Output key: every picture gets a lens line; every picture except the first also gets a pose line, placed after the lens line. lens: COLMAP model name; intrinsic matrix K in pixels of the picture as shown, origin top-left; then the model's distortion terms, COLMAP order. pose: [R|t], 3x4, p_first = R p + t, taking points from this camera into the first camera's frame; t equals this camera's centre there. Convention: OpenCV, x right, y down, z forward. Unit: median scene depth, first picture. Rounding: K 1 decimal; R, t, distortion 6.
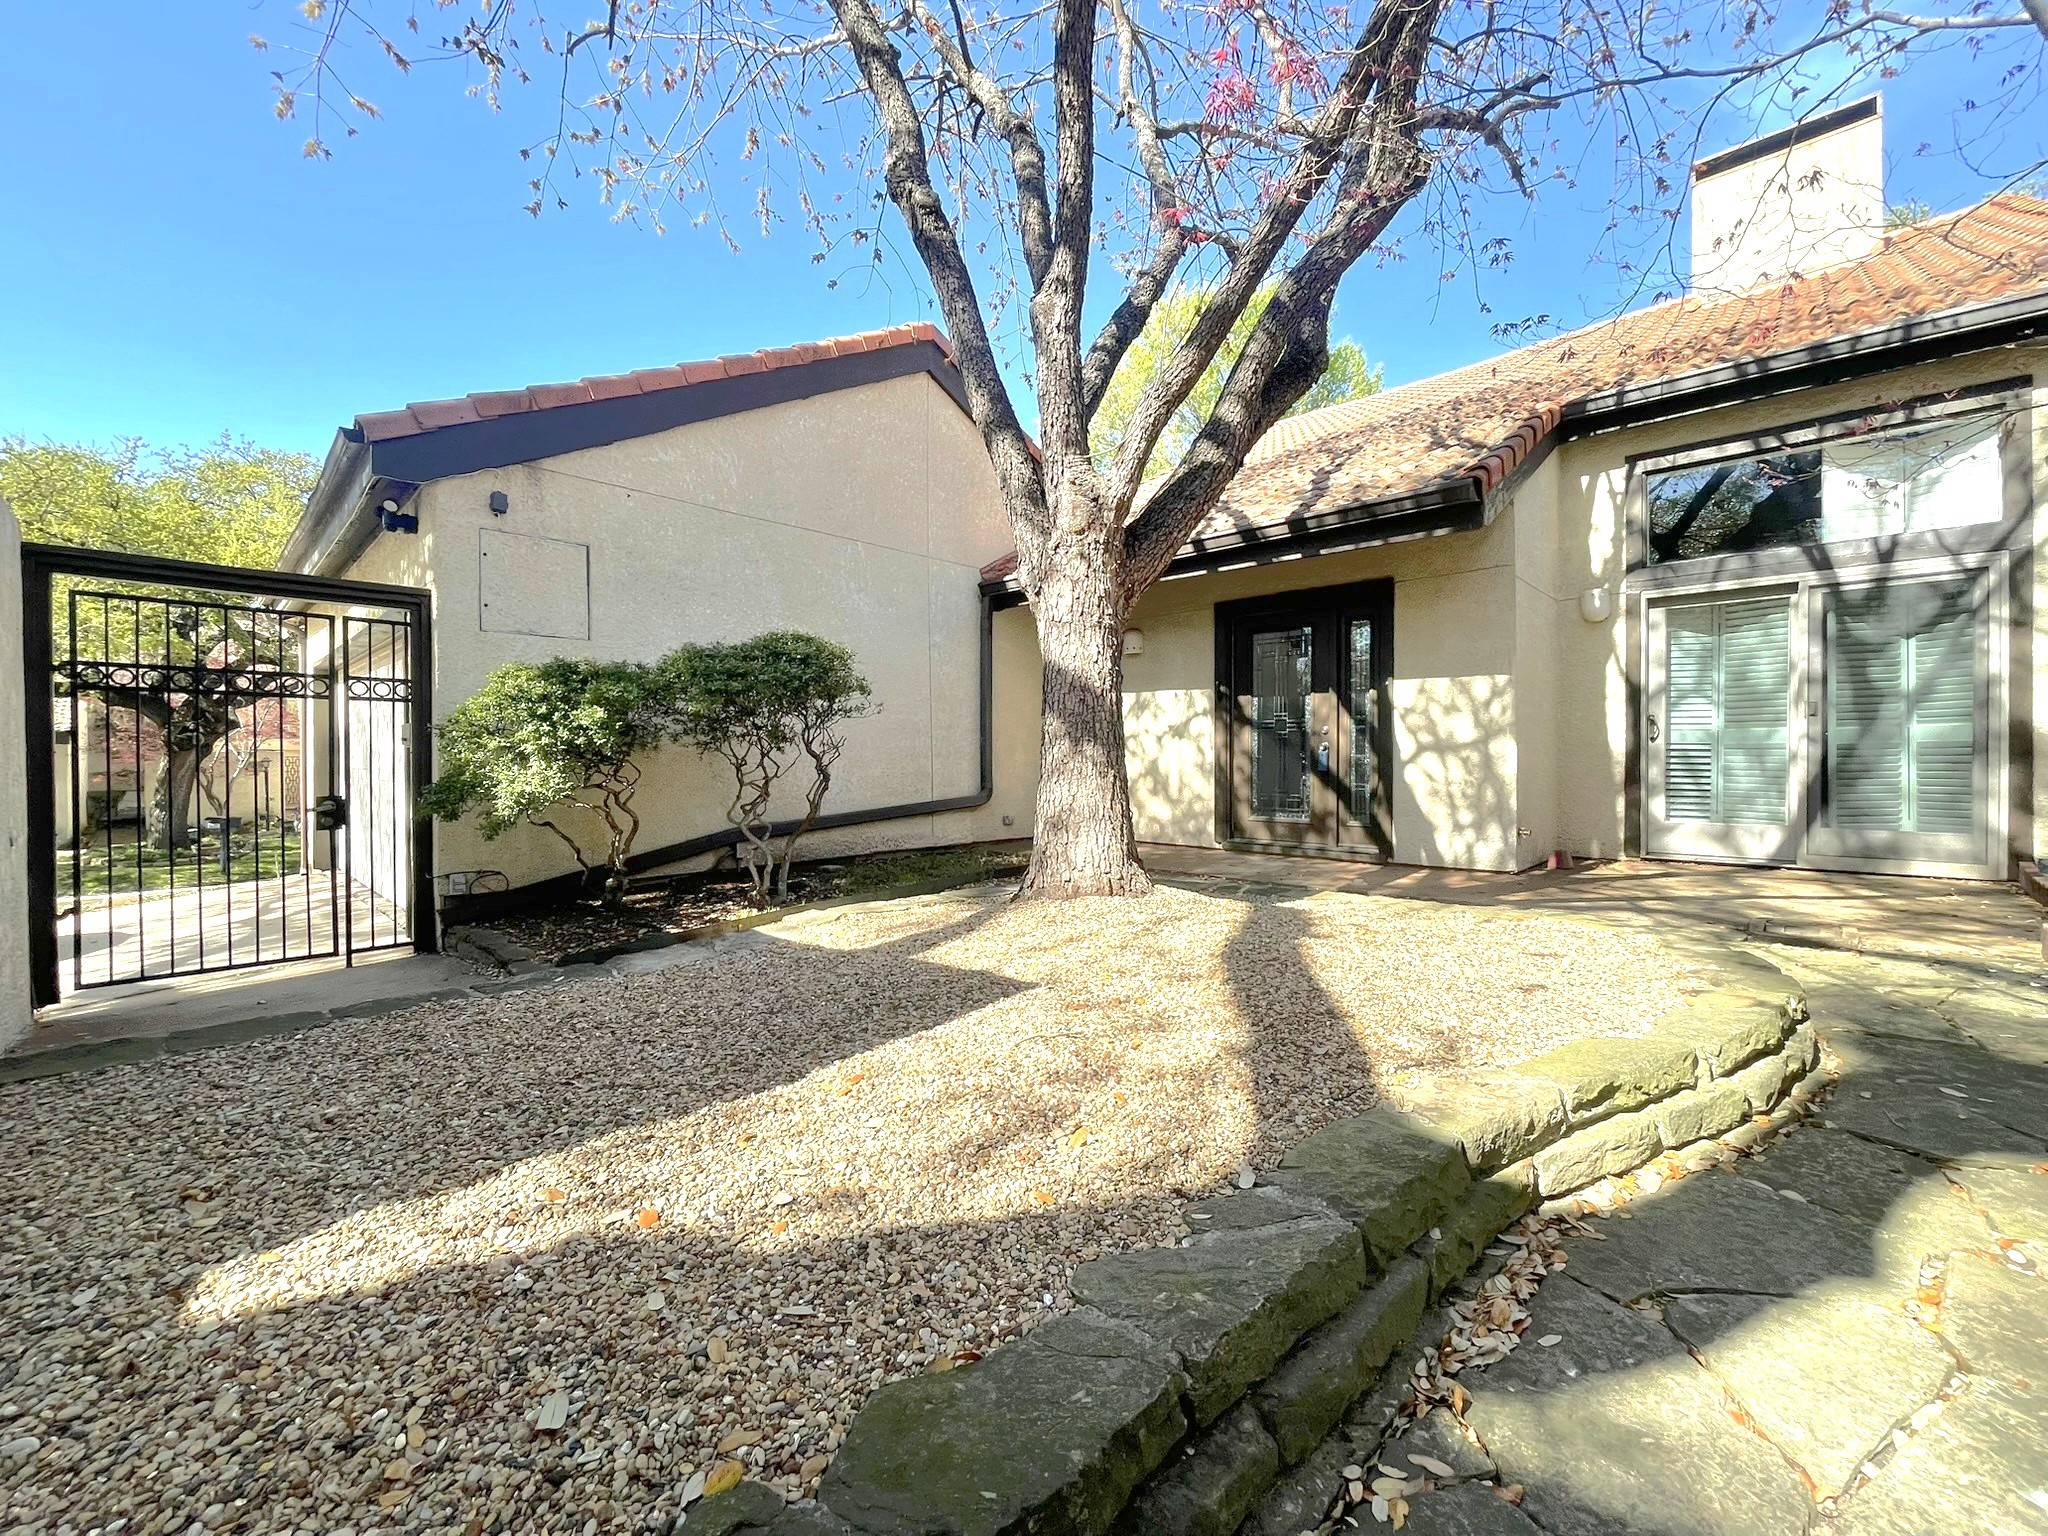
lens RADIAL K [[825.0, 0, 1027.0], [0, 825.0, 765.7], [0, 0, 1]] dist [0.001427, 0.000163]
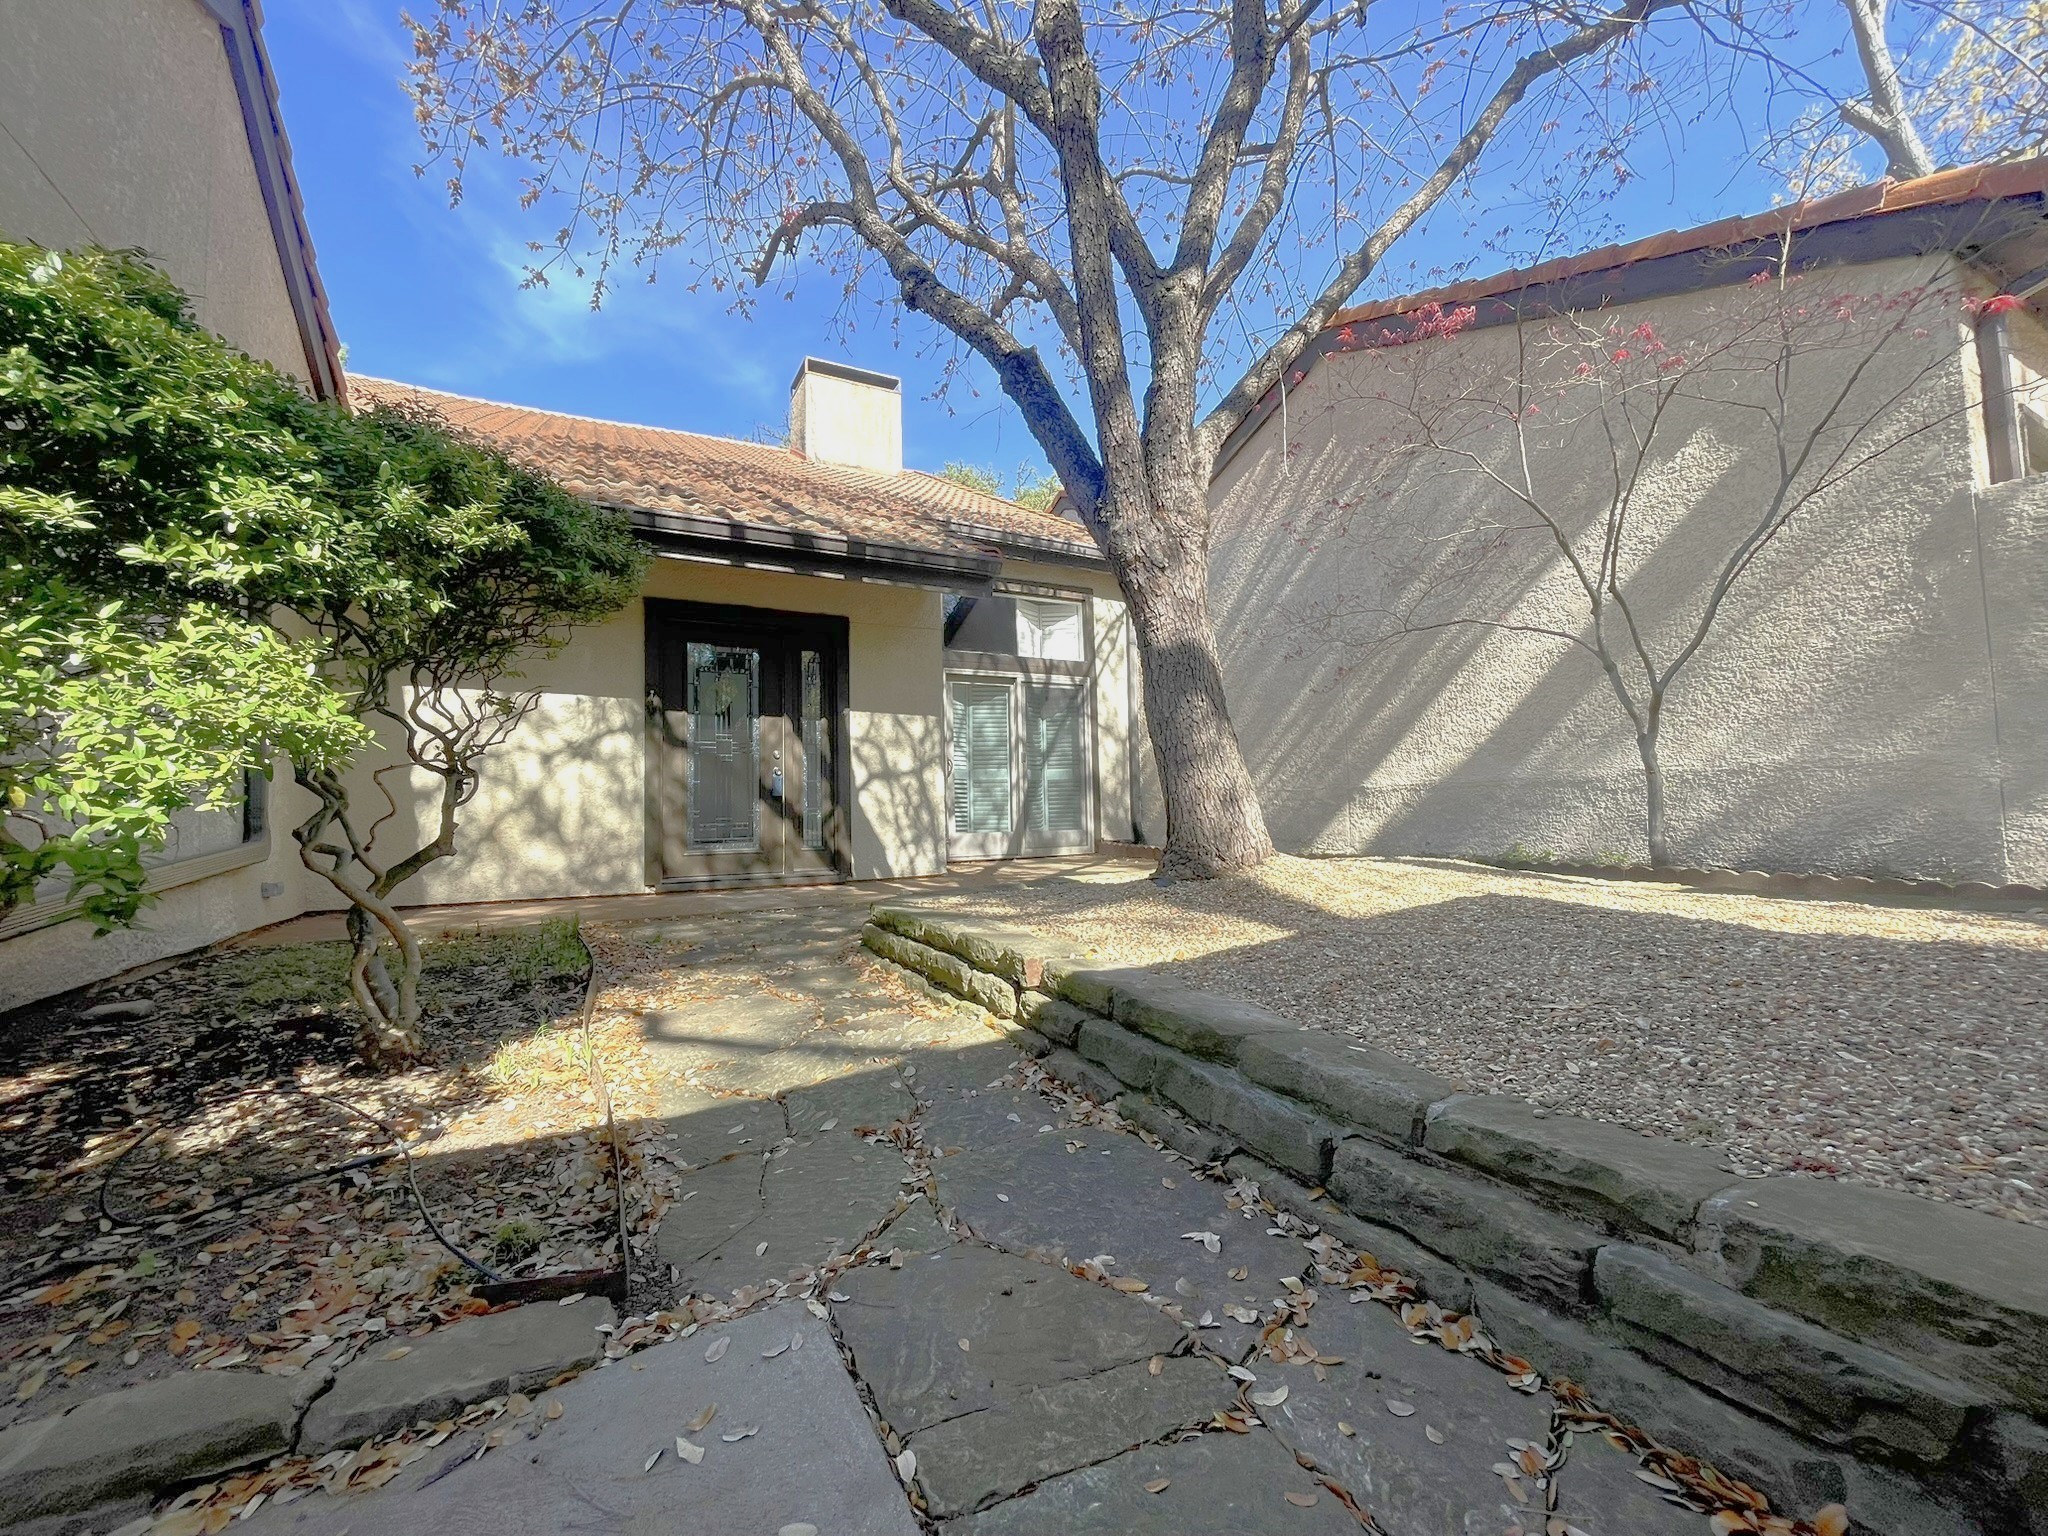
lens RADIAL K [[825.0, 0, 1027.0], [0, 825.0, 765.7], [0, 0, 1]] dist [0.001427, 0.000163]
pose [[0.313011, 0.046343, 0.948618, -0.515204], [0.030915, 0.997782, -0.058946, 0.037266], [-0.949246, 0.047777, 0.310884, 0.456519]]
